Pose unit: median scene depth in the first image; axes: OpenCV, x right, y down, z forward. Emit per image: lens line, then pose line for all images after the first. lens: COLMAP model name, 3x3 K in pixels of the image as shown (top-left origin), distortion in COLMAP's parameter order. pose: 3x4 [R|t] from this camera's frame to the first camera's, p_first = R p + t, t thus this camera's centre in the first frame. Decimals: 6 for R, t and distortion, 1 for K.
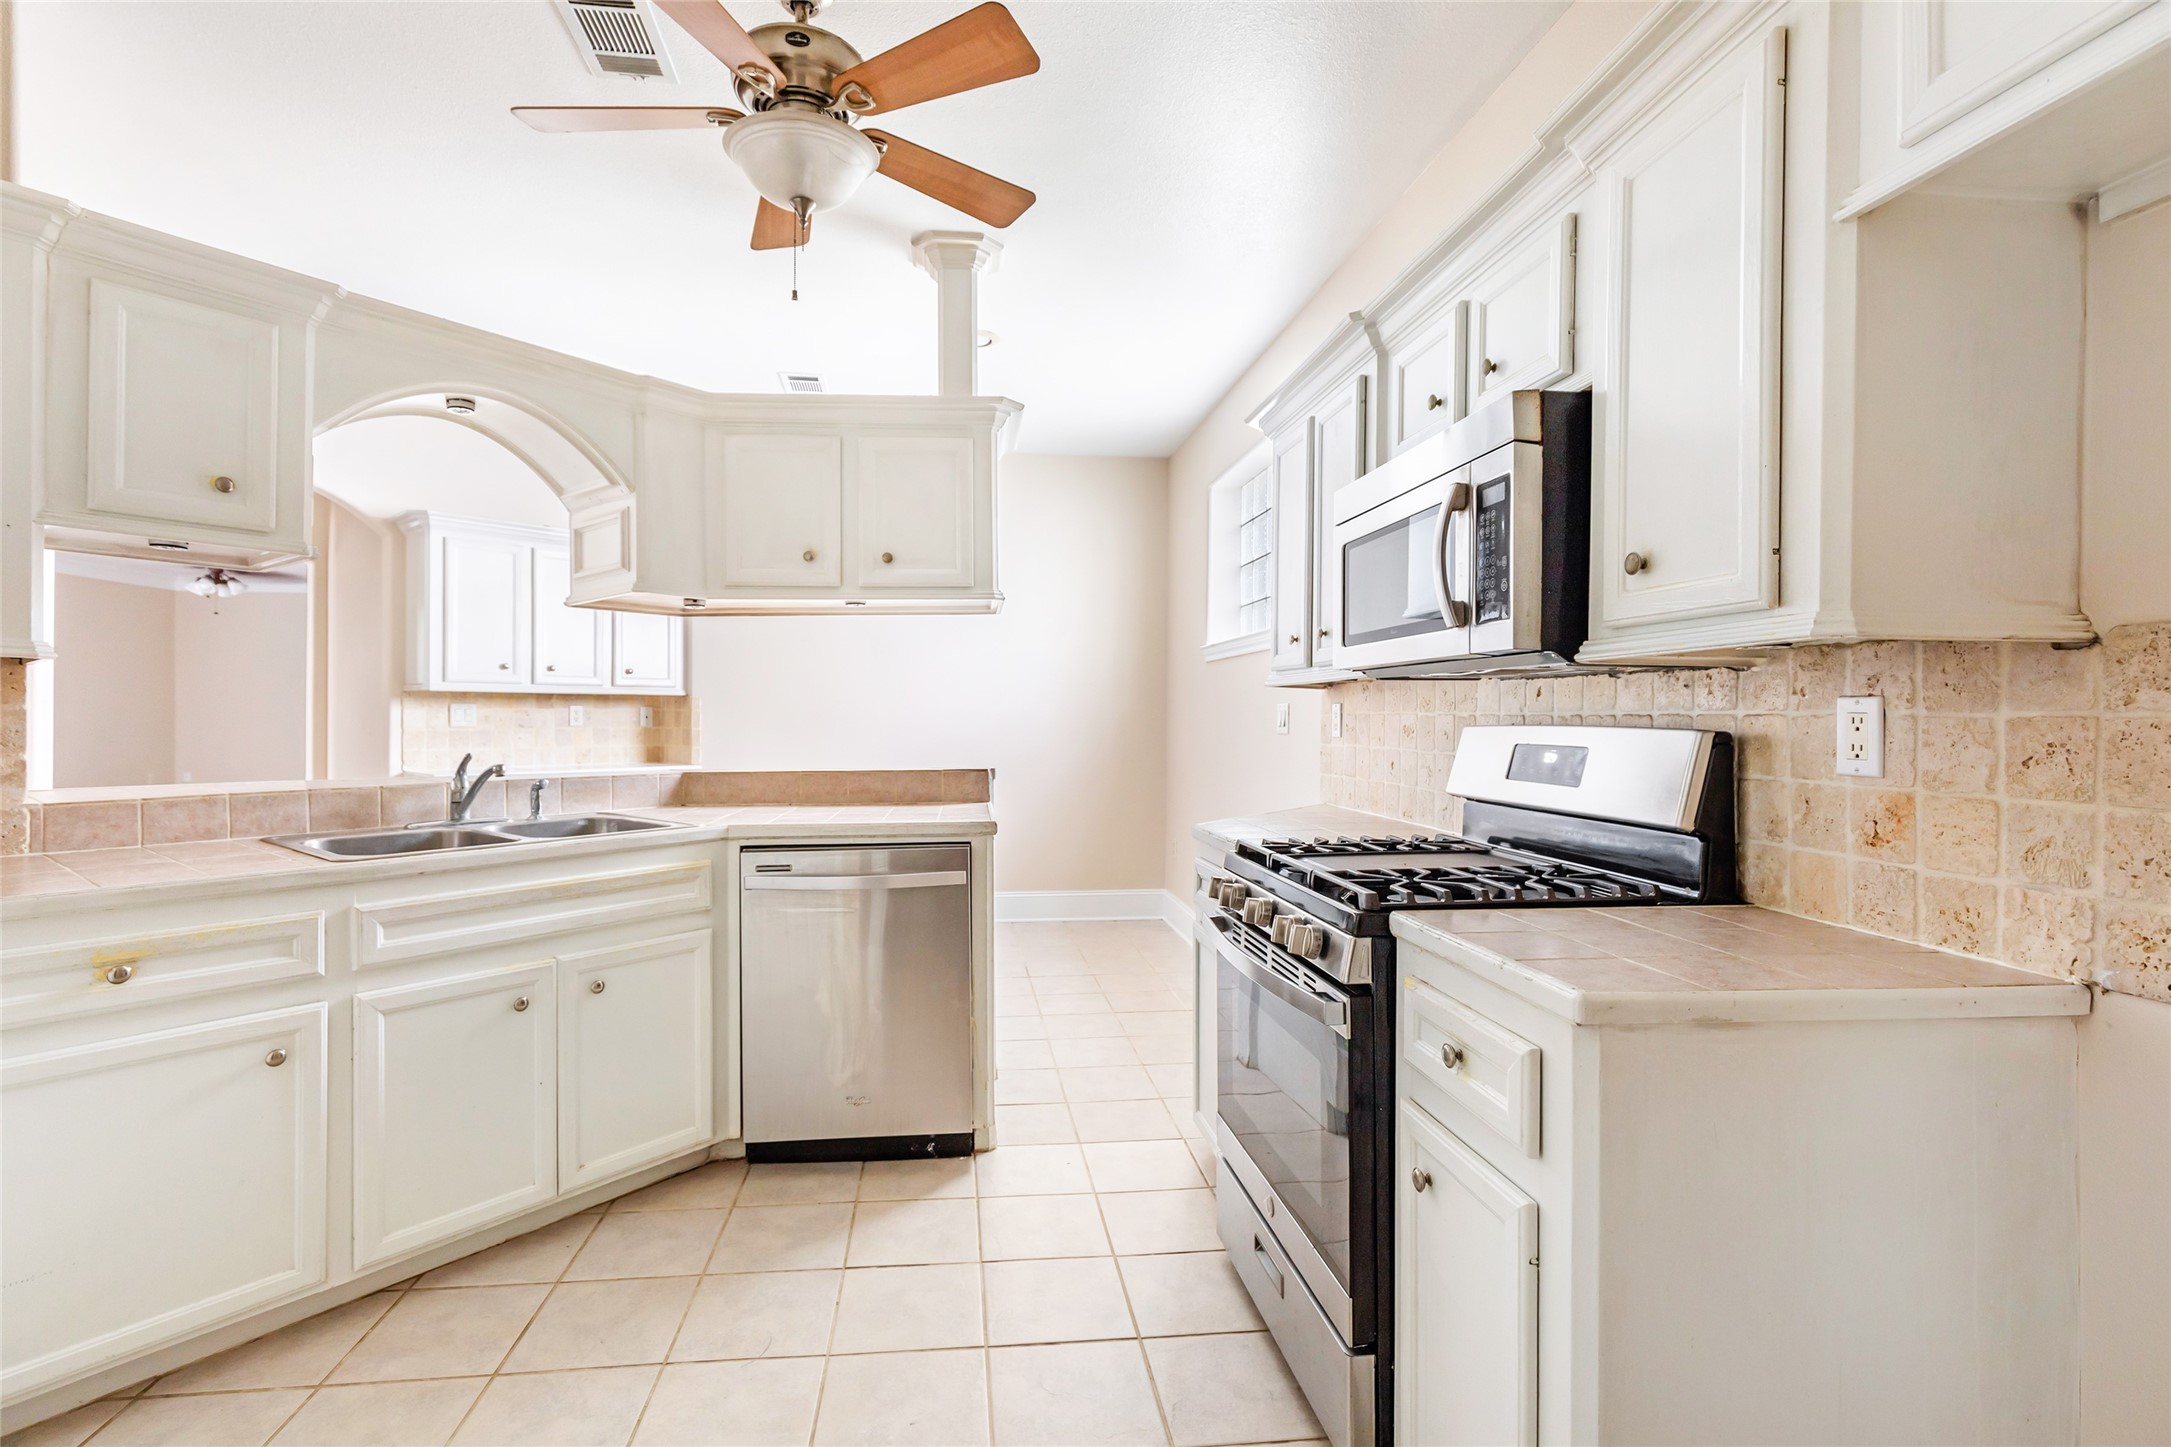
lens RADIAL K [[1015.2, 0, 1085.5], [0, 1015.2, 723.5], [0, 0, 1]] dist [-0.000033, -0.000165]
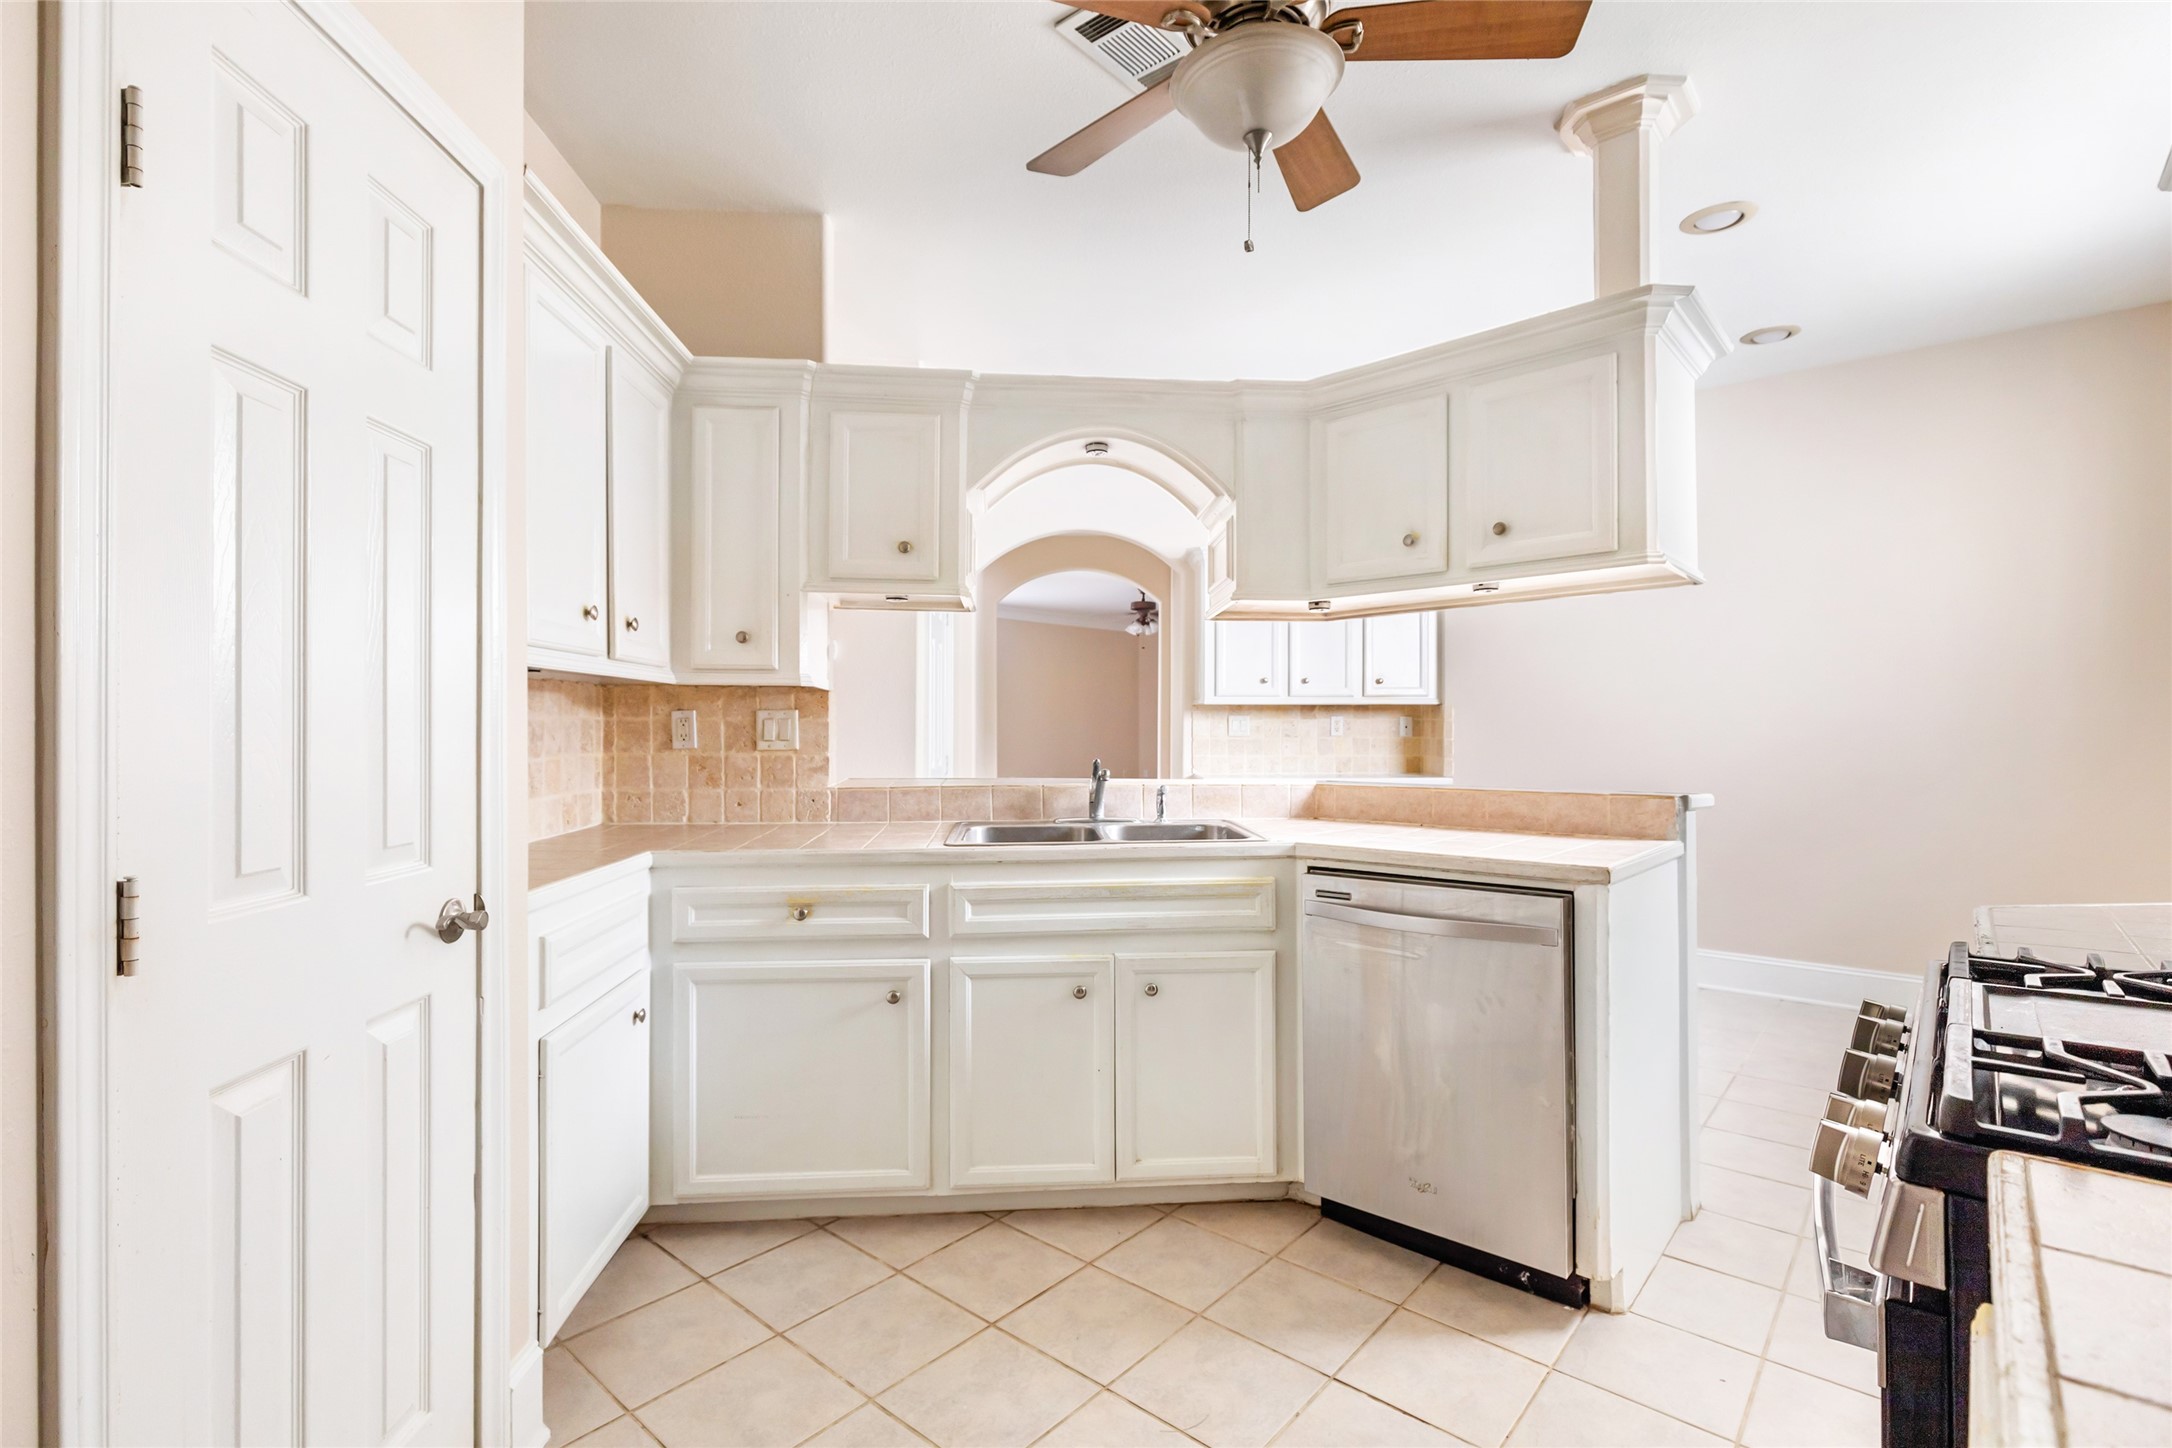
lens RADIAL K [[1025.3, 0, 1087.0], [0, 1025.3, 731.8], [0, 0, 1]] dist [-0.002619, -0.000663]
pose [[0.666263, 0.001104, -0.745716, 0.227812], [-0.002980, 0.999995, -0.001182, 0.000965], [0.745711, 0.003010, 0.666263, 0.244068]]
